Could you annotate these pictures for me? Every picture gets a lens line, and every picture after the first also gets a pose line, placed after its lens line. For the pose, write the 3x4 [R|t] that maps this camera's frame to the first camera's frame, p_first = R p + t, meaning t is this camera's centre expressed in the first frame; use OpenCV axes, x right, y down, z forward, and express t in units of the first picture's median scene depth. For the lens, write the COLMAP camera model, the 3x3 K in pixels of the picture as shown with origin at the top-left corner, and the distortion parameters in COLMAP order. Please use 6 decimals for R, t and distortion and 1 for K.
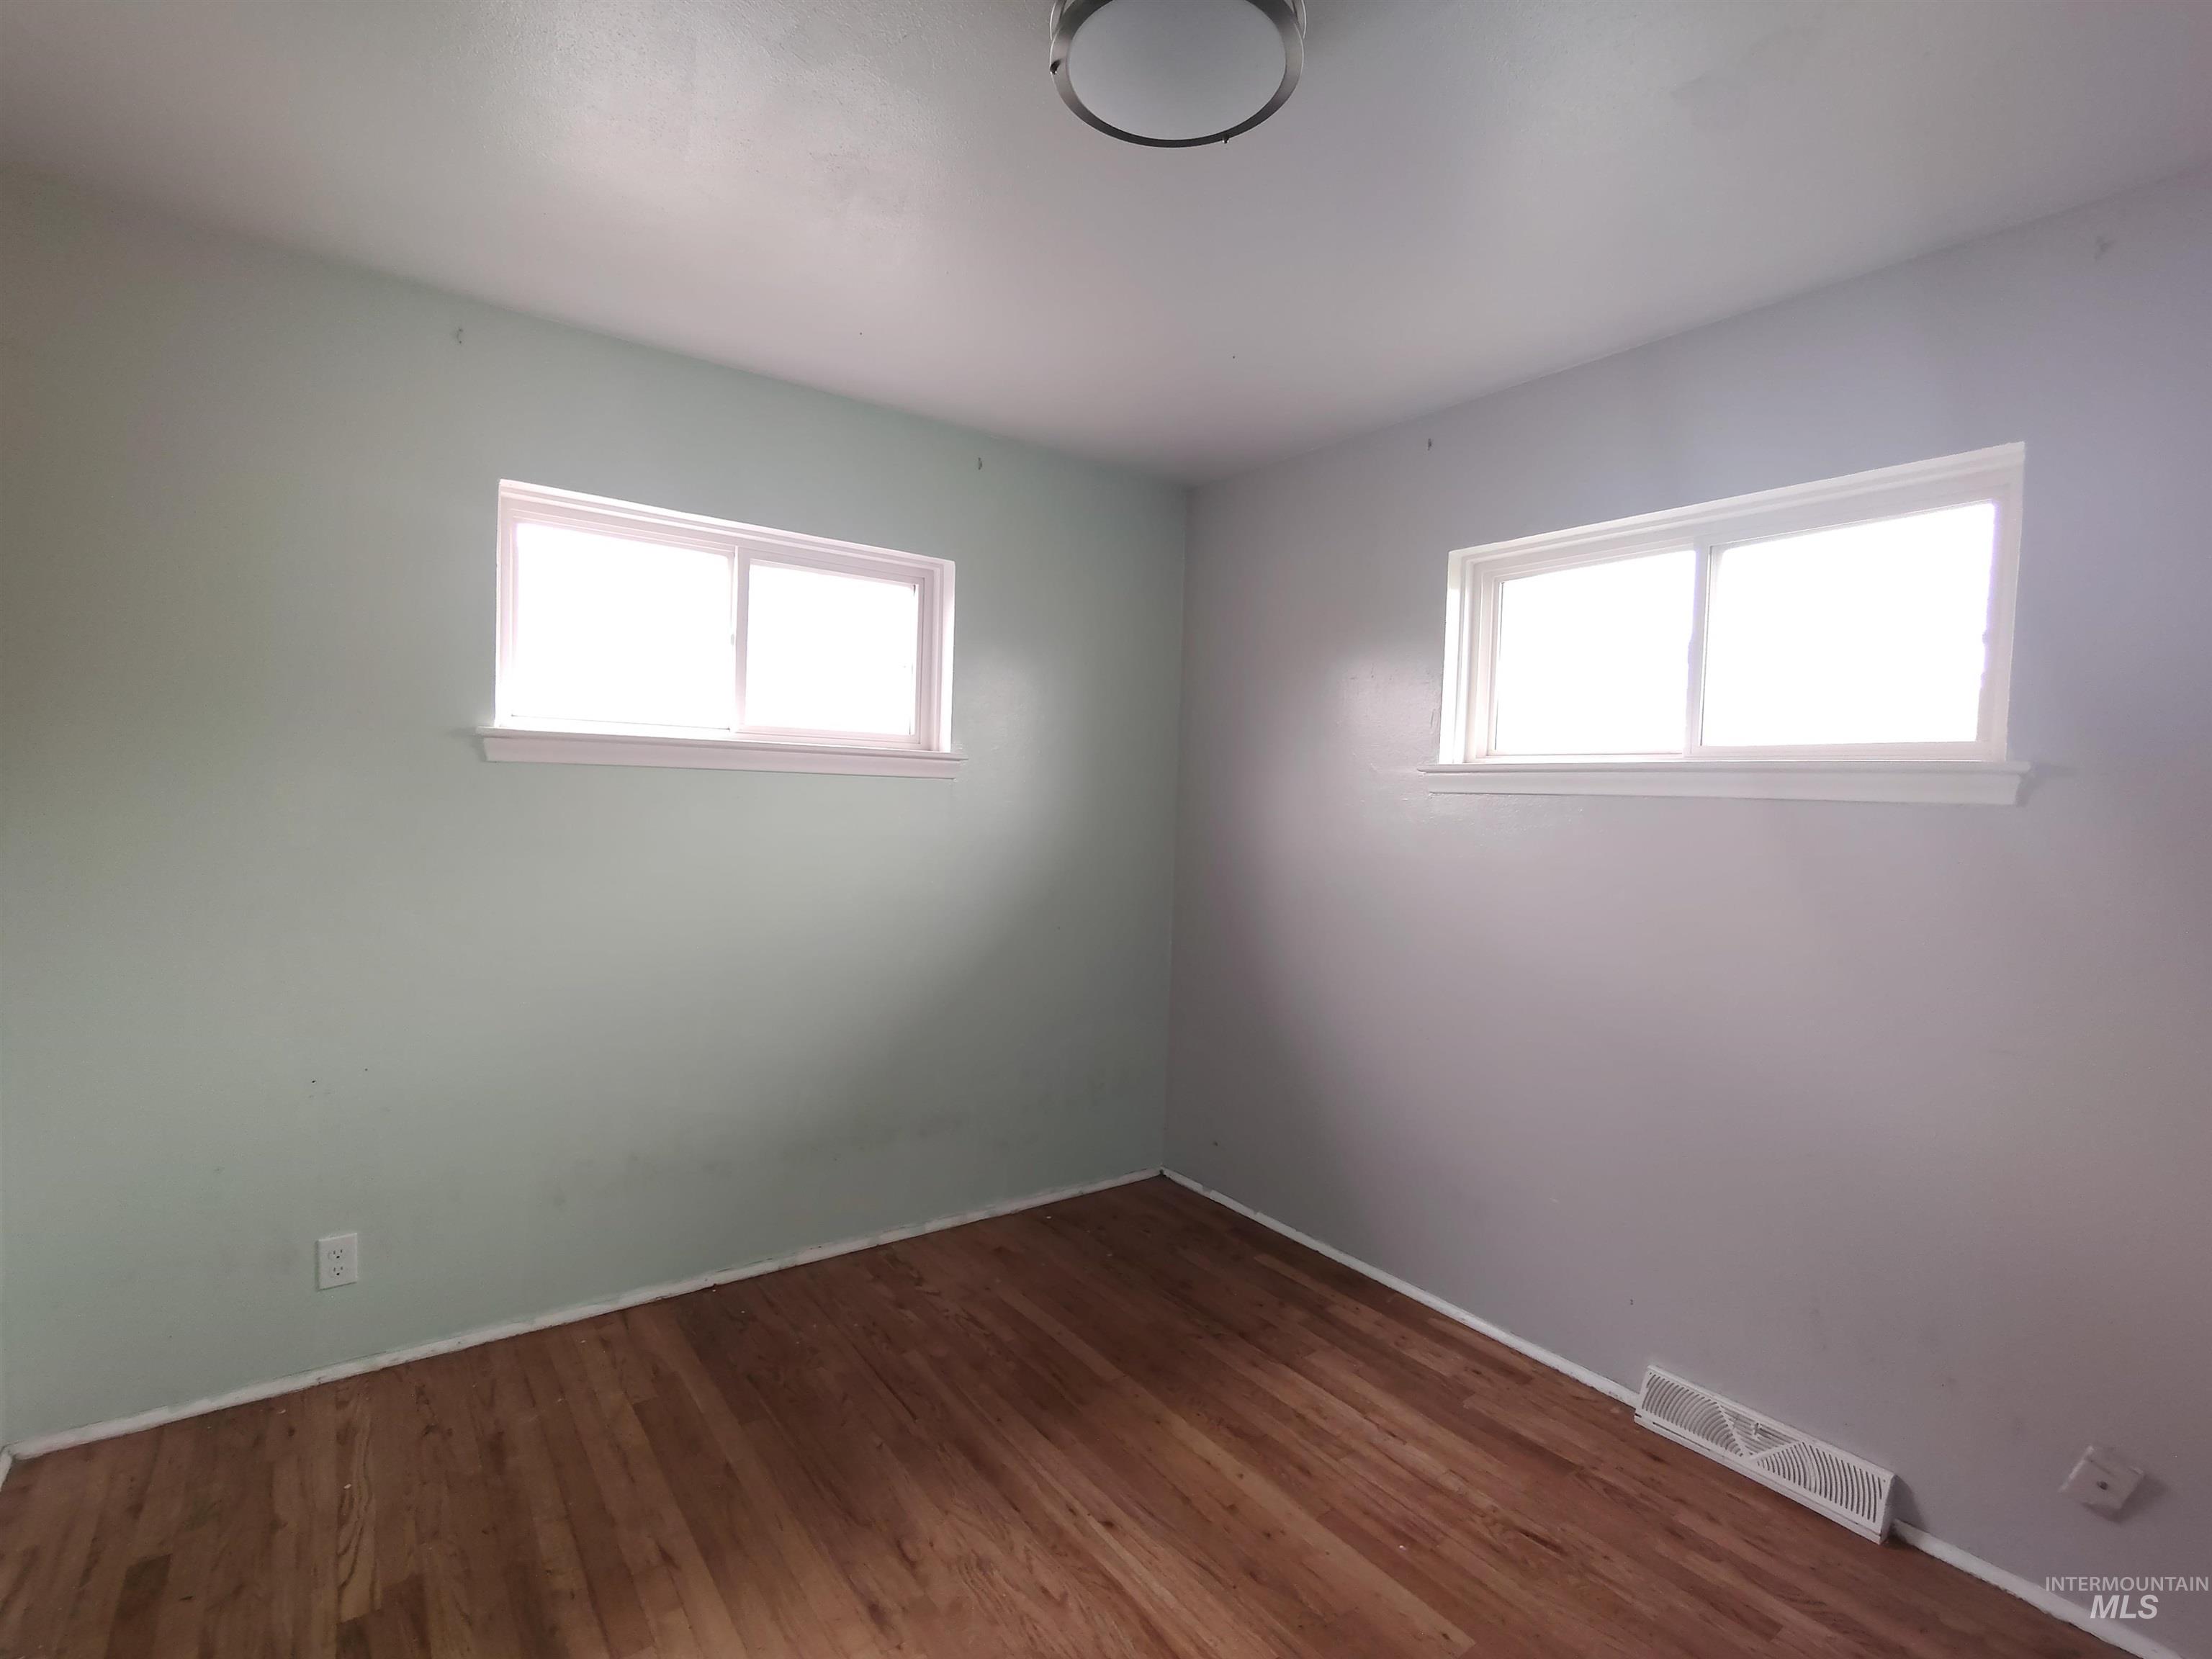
lens RADIAL K [[1034.3, 0, 1106.0], [0, 1034.3, 829.5], [0, 0, 1]] dist [-0.014334, 0.009148]
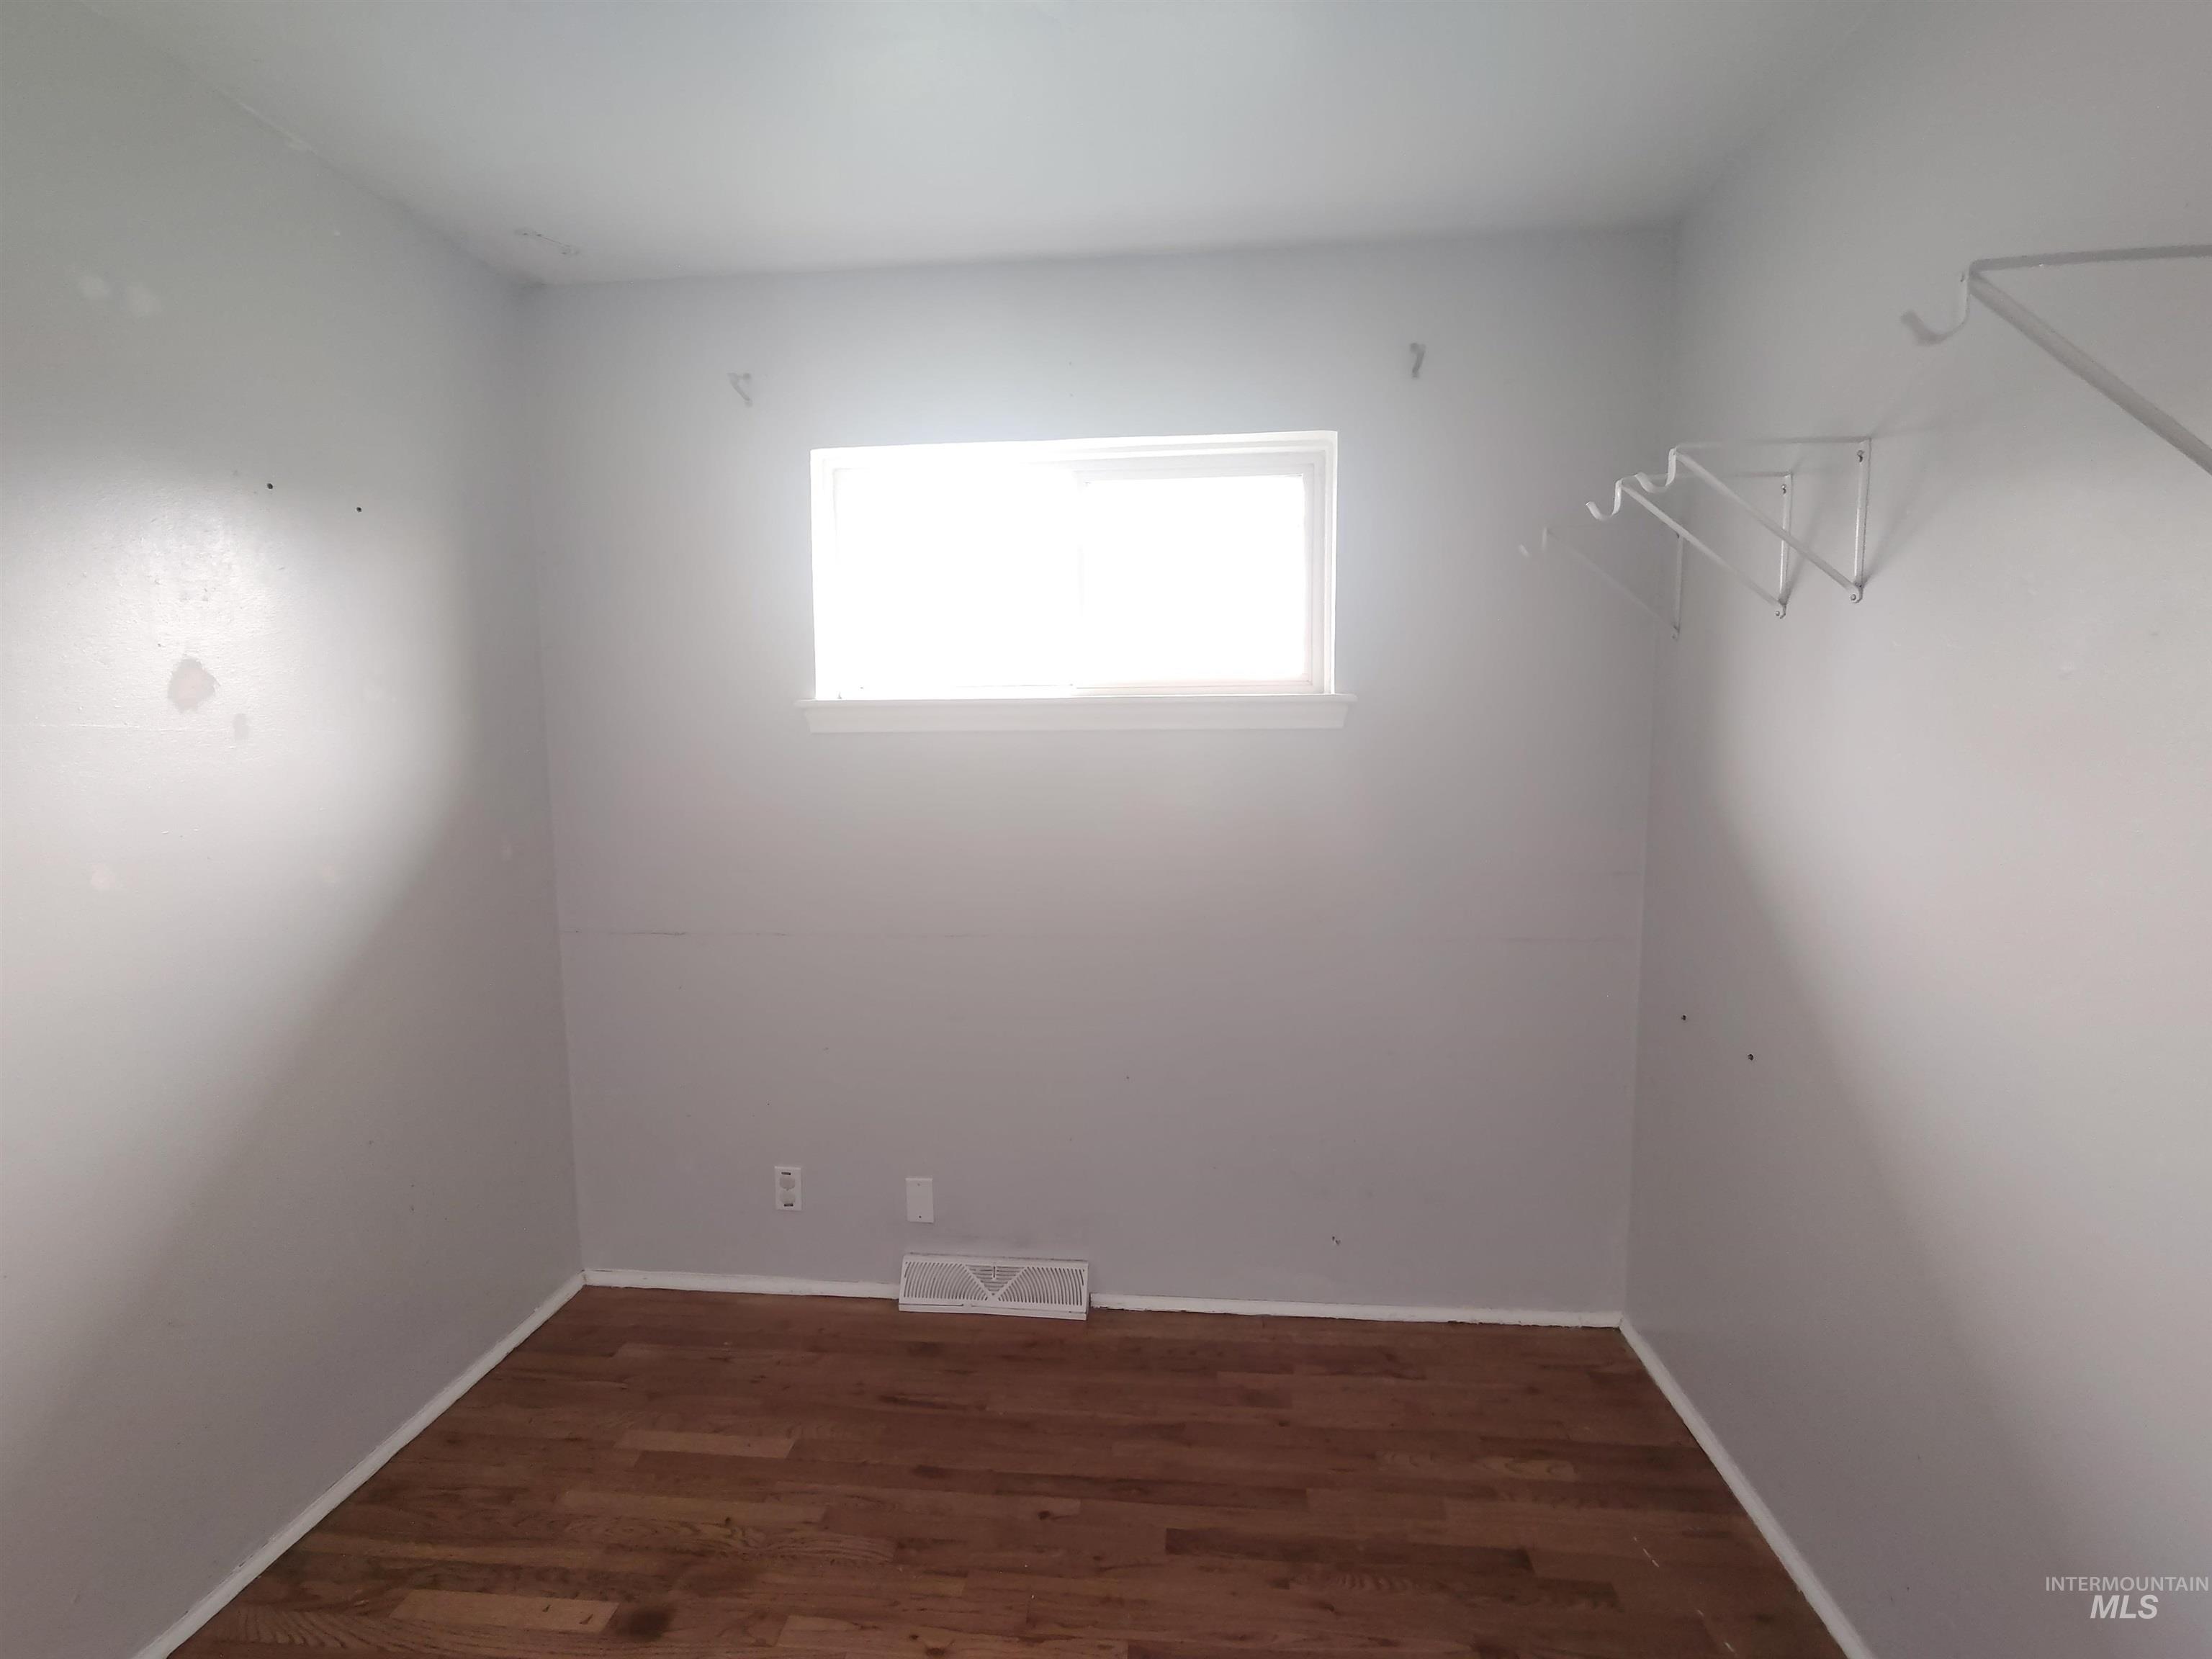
lens RADIAL K [[1044.7, 0, 1106.0], [0, 1044.7, 829.5], [0, 0, 1]] dist [-0.014459, 0.007377]
pose [[0.682563, -0.098215, 0.724197, -0.091181], [0.050237, 0.994890, 0.087577, -0.010607], [-0.729098, -0.023395, 0.684009, 0.130387]]
